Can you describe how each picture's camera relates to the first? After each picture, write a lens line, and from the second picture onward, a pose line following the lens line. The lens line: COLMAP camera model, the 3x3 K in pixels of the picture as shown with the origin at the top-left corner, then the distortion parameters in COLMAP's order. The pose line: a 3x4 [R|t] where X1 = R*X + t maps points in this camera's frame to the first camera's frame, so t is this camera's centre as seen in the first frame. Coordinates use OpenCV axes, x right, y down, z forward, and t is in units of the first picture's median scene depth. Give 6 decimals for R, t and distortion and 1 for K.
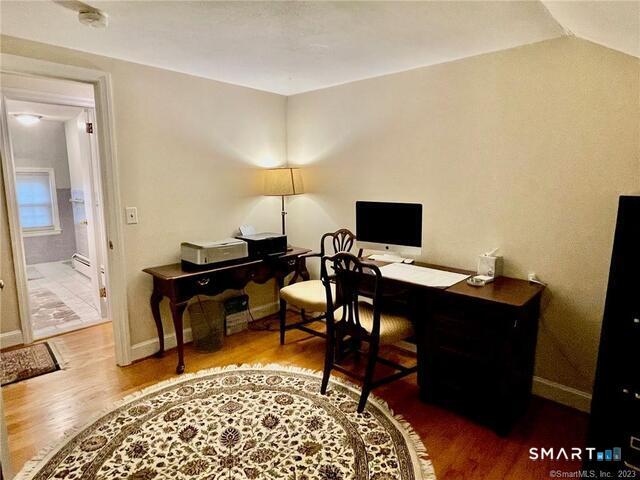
lens RADIAL K [[372.2, 0, 318.8], [0, 372.2, 237.5], [0, 0, 1]] dist [-0.002279, -0.001495]
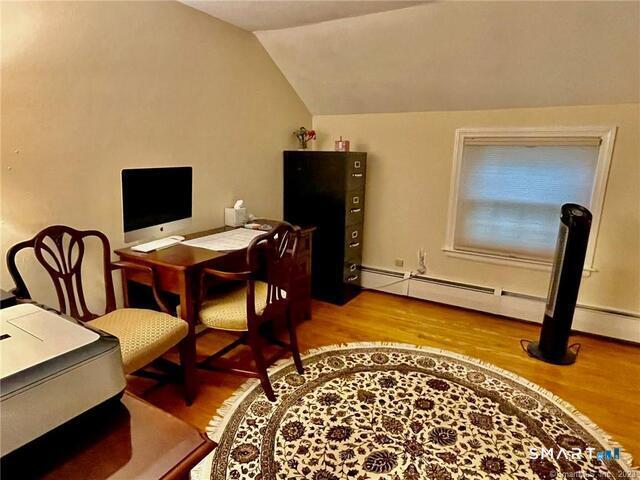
lens RADIAL K [[372.2, 0, 319.5], [0, 372.2, 242.0], [0, 0, 1]] dist [-0.002279, -0.001495]
pose [[-0.222062, -0.240980, 0.944784, -0.827137], [0.124741, 0.953993, 0.272648, -0.155243], [-0.967020, 0.178398, -0.181786, 1.143321]]
